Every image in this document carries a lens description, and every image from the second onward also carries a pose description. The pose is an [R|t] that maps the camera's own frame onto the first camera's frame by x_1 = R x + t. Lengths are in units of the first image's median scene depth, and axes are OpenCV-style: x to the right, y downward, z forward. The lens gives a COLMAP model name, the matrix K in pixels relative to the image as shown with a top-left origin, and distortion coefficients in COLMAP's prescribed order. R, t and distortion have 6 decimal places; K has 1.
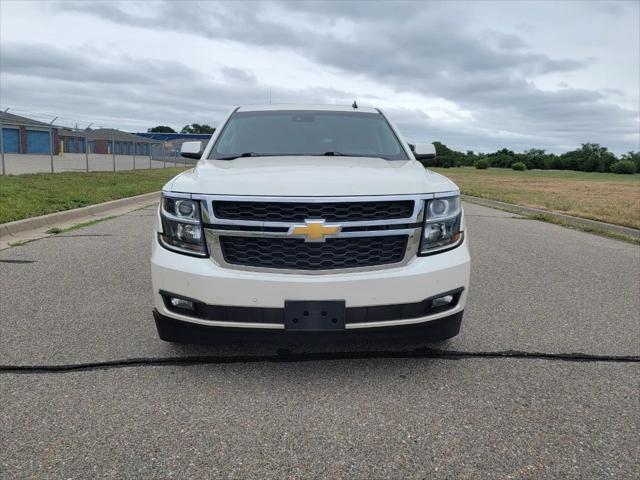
lens RADIAL K [[515.7, 0, 313.7], [0, 515.7, 250.4], [0, 0, 1]] dist [0.078130, -0.004285]
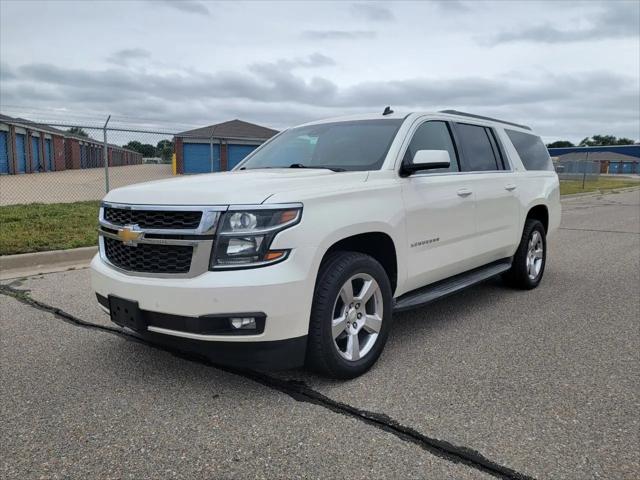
lens RADIAL K [[507.9, 0, 320.0], [0, 507.9, 240.0], [0, 0, 1]] dist [0.049134, -0.005349]
pose [[0.735430, 0.073634, -0.673588, 0.943824], [-0.106442, 0.994290, -0.007523, -0.056689], [0.669188, 0.077231, 0.739069, 0.421252]]
